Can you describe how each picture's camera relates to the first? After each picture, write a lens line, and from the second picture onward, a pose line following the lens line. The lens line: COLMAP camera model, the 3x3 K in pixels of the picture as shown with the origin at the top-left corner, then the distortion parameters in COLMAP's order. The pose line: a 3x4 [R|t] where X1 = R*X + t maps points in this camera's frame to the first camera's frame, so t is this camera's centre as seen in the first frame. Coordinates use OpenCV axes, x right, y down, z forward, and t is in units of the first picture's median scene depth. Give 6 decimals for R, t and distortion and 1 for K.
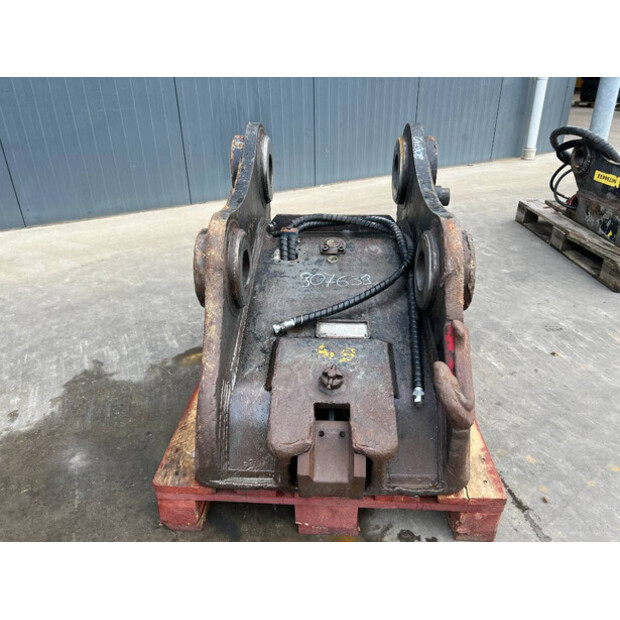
lens RADIAL K [[469.9, 0, 315.0], [0, 469.9, 298.6], [0, 0, 1]] dist [0.059154, -0.080659]
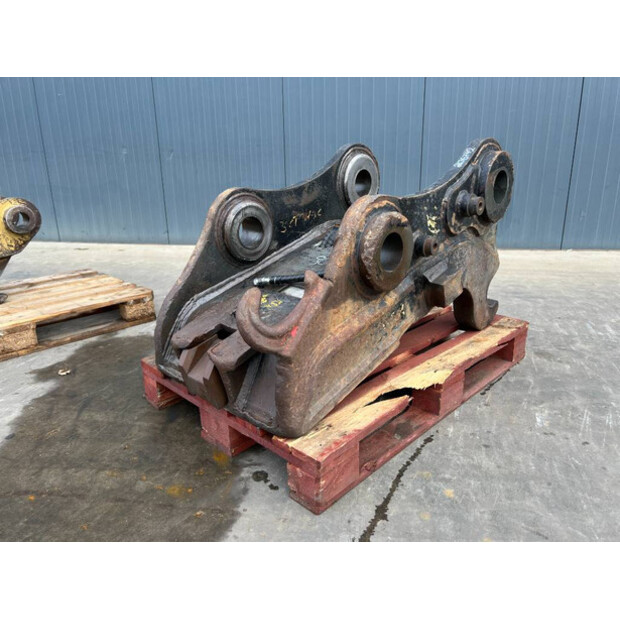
lens RADIAL K [[469.9, 0, 312.4], [0, 469.9, 304.9], [0, 0, 1]] dist [0.059154, -0.080659]
pose [[0.754955, 0.186804, -0.628607, 0.663346], [-0.280123, 0.958578, -0.051565, 0.117691], [0.592936, 0.215016, 0.776012, 0.120794]]
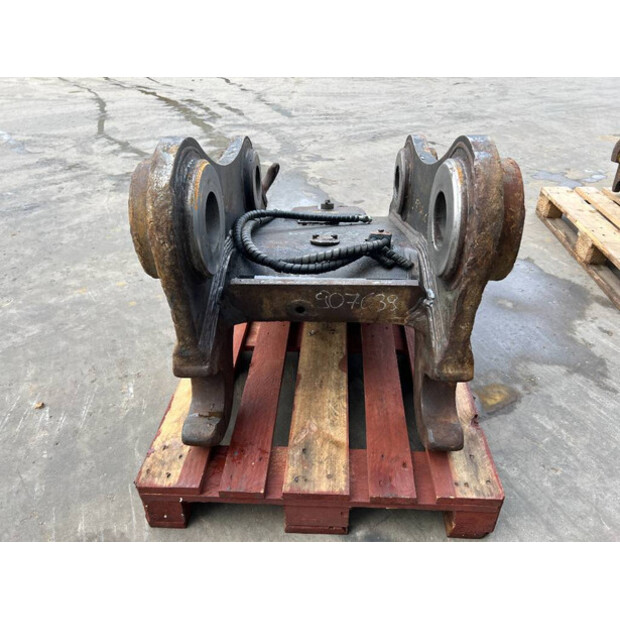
lens RADIAL K [[469.9, 0, 312.9], [0, 469.9, 306.5], [0, 0, 1]] dist [0.059154, -0.080659]
pose [[-0.999875, 0.011377, 0.011006, 0.052182], [0.015238, 0.503528, 0.863845, -0.785002], [0.004286, 0.863904, -0.503638, 1.538743]]
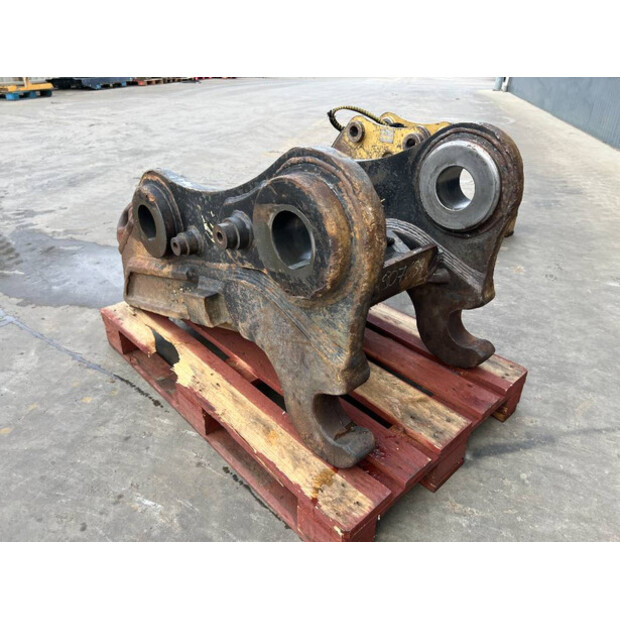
lens RADIAL K [[469.9, 0, 313.9], [0, 469.9, 304.5], [0, 0, 1]] dist [0.059154, -0.080659]
pose [[-0.691481, 0.333996, -0.640547, 0.648030], [-0.338312, 0.633727, 0.695654, -0.662198], [0.638278, 0.697737, -0.325215, 1.381158]]
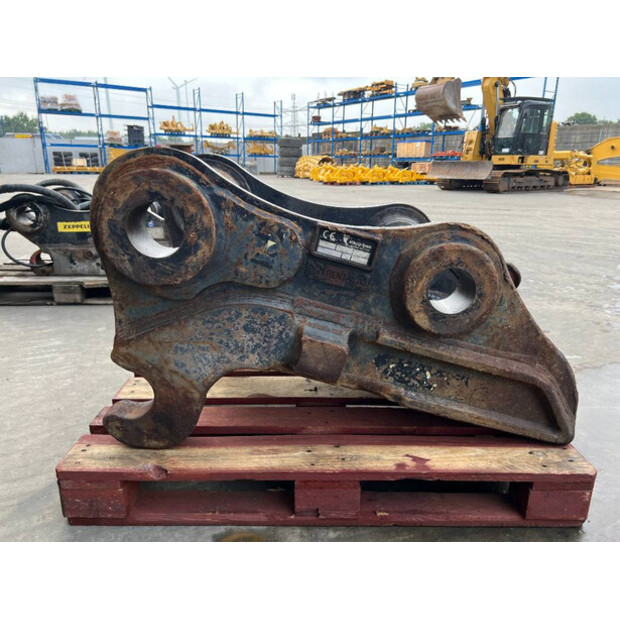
lens RADIAL K [[469.9, 0, 312.8], [0, 469.9, 299.0], [0, 0, 1]] dist [0.059154, -0.080659]
pose [[-0.066537, -0.269875, 0.960594, -0.826565], [0.430719, 0.860639, 0.271628, -0.310117], [-0.900030, 0.431819, 0.058976, 0.951933]]
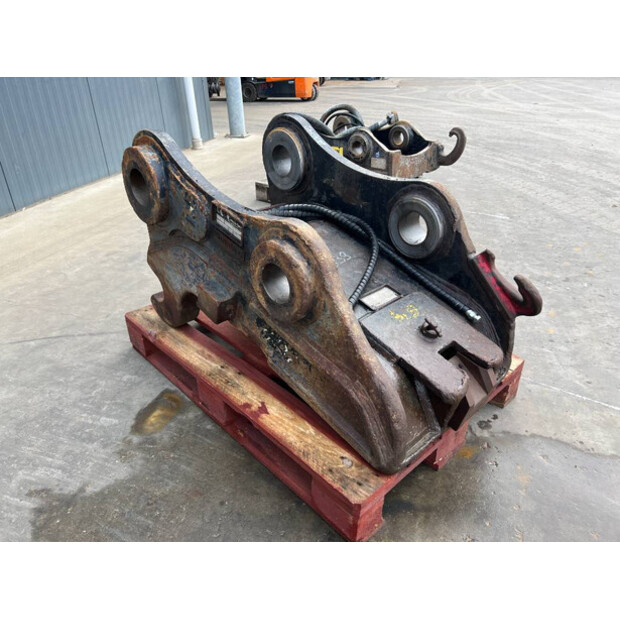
lens RADIAL K [[469.9, 0, 316.1], [0, 469.9, 300.9], [0, 0, 1]] dist [0.059154, -0.080659]
pose [[0.688770, -0.334724, 0.643083, -0.633208], [0.327735, 0.934982, 0.135638, -0.105382], [-0.646672, 0.117337, 0.753689, 0.211909]]
